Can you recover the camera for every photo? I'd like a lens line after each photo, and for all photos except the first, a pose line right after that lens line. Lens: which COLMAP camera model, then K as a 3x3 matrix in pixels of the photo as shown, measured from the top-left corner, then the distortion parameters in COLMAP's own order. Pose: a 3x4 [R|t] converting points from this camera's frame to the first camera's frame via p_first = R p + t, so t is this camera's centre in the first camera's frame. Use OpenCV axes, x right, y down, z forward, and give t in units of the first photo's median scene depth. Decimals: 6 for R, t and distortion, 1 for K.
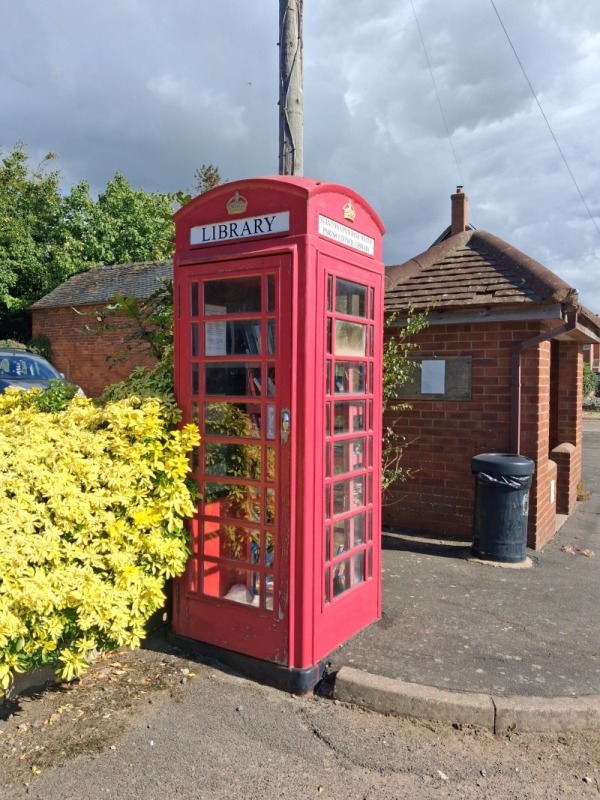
lens RADIAL K [[622.8, 0, 290.8], [0, 622.8, 397.9], [0, 0, 1]] dist [0.005816, -0.001157]
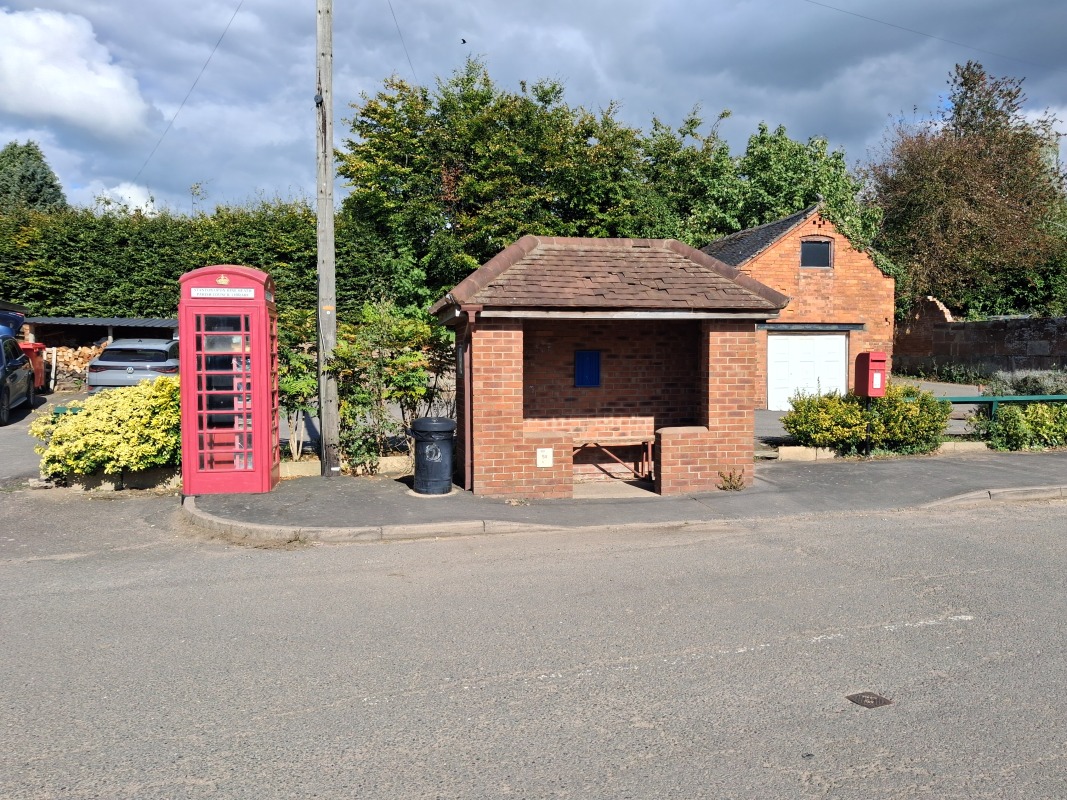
lens RADIAL K [[853.0, 0, 533.5], [0, 853.0, 400.0], [0, 0, 1]] dist [-0.002510, -0.001238]
pose [[0.689797, 0.018858, -0.723758, 2.730207], [-0.013440, 0.999822, 0.013242, 0.037196], [0.723878, 0.000593, 0.689927, -0.168528]]
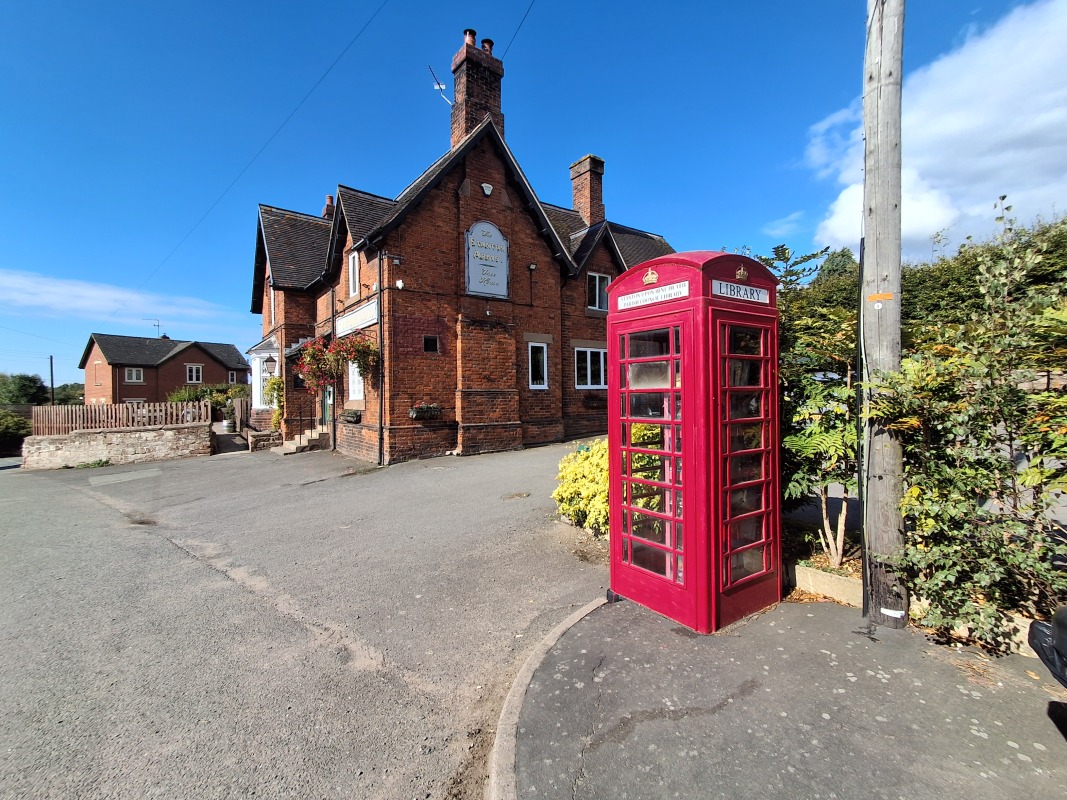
lens RADIAL K [[485.2, 0, 554.0], [0, 485.2, 402.2], [0, 0, 1]] dist [0.020786, 0.000287]
pose [[-0.353267, 0.010047, -0.935469, 1.088909], [-0.016383, 0.999723, 0.016923, -0.051714], [0.935379, 0.021304, -0.353004, 1.152619]]
